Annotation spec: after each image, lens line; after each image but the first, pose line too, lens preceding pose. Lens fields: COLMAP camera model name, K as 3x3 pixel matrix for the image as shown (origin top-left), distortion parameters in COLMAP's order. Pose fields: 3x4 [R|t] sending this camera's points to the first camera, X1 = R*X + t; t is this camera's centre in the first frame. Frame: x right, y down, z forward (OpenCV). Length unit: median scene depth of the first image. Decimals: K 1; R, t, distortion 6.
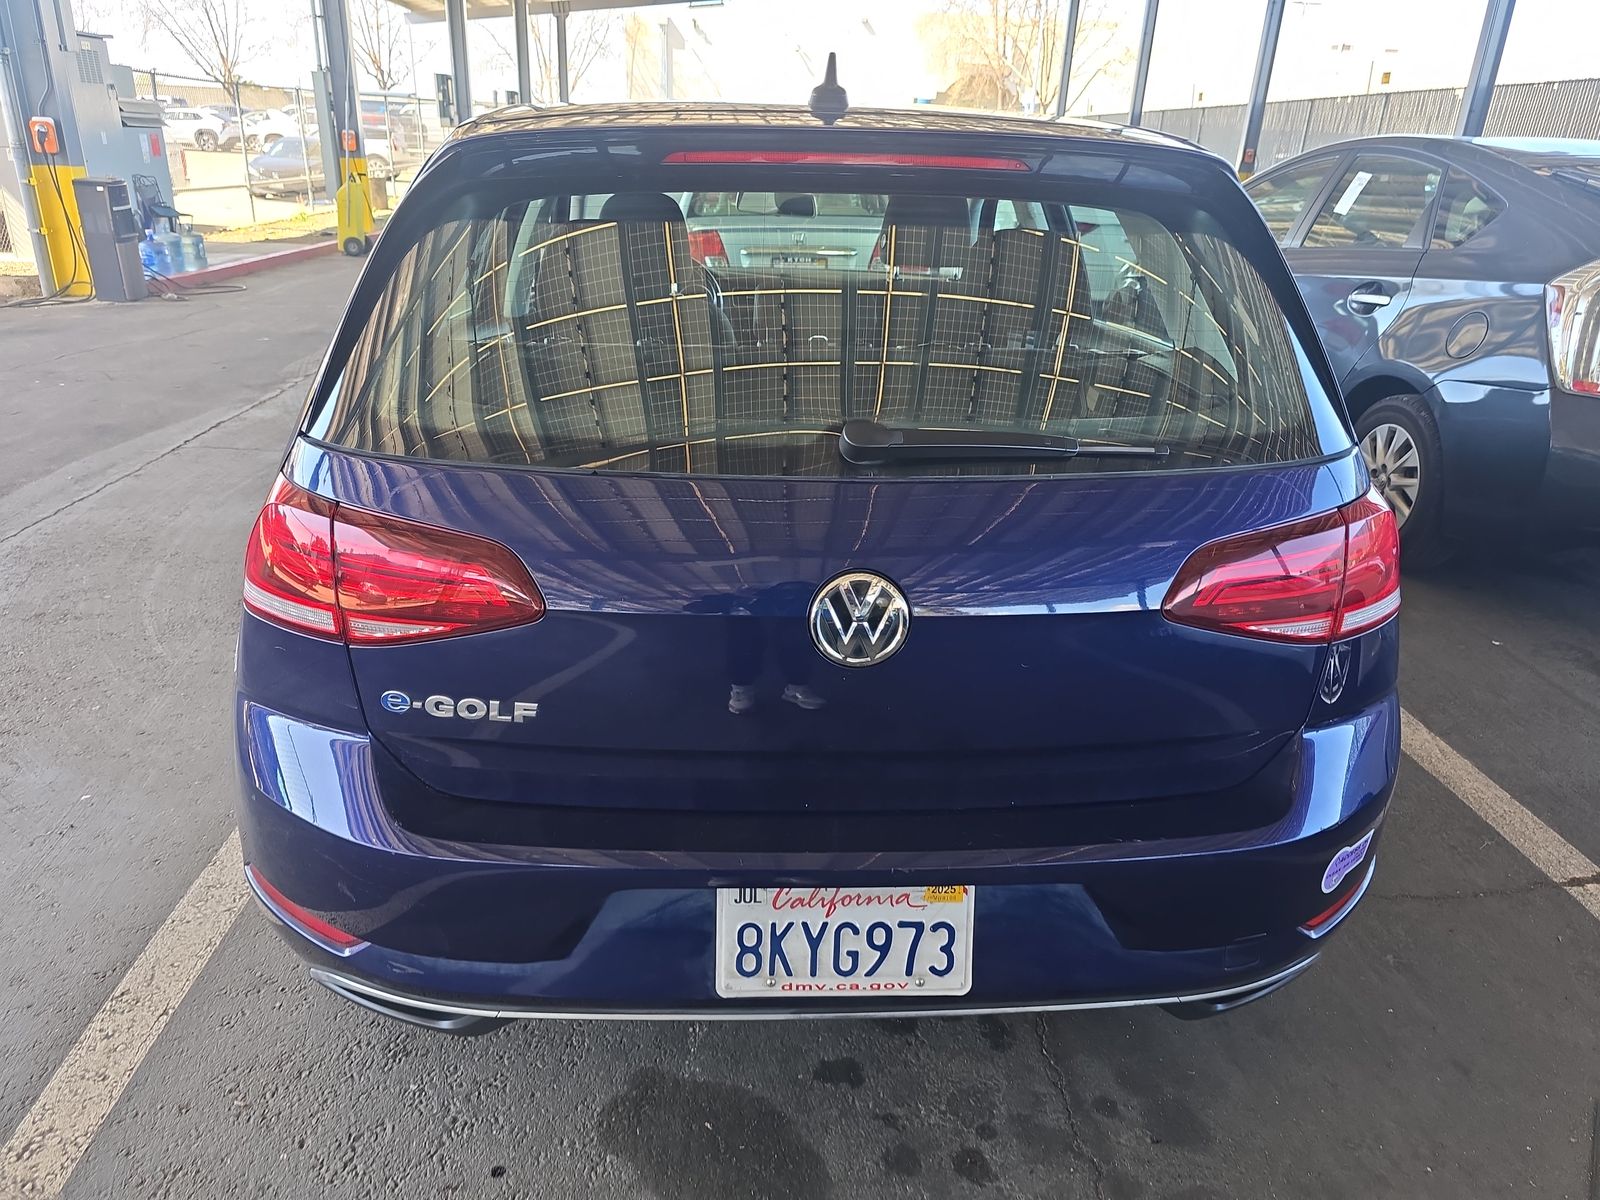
lens RADIAL K [[1091.3, 0, 794.7], [0, 1091.3, 602.7], [0, 0, 1]] dist [0.048229, -0.061193]
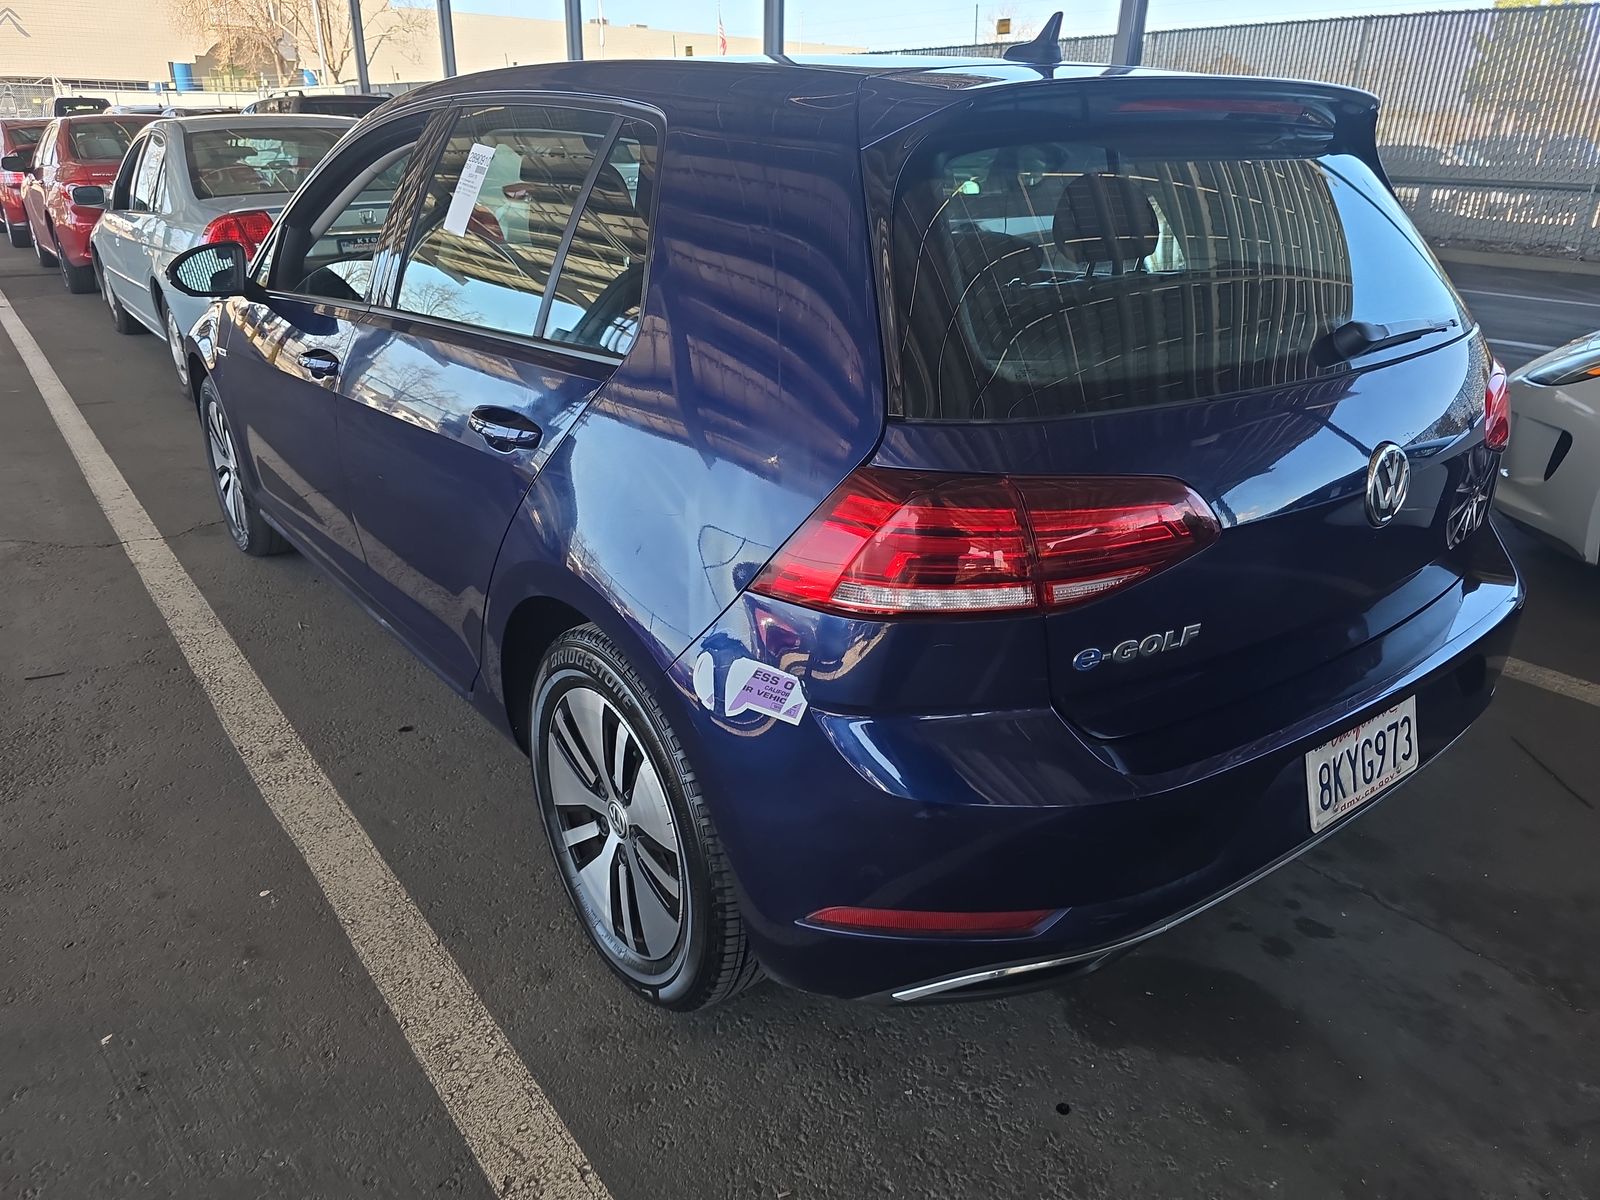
lens RADIAL K [[1091.3, 0, 794.7], [0, 1091.3, 602.7], [0, 0, 1]] dist [0.048229, -0.061193]
pose [[0.819483, -0.233684, 0.523296, -1.075018], [0.220193, 0.971391, 0.088963, -0.104936], [-0.529114, 0.042323, 0.847494, 0.290270]]
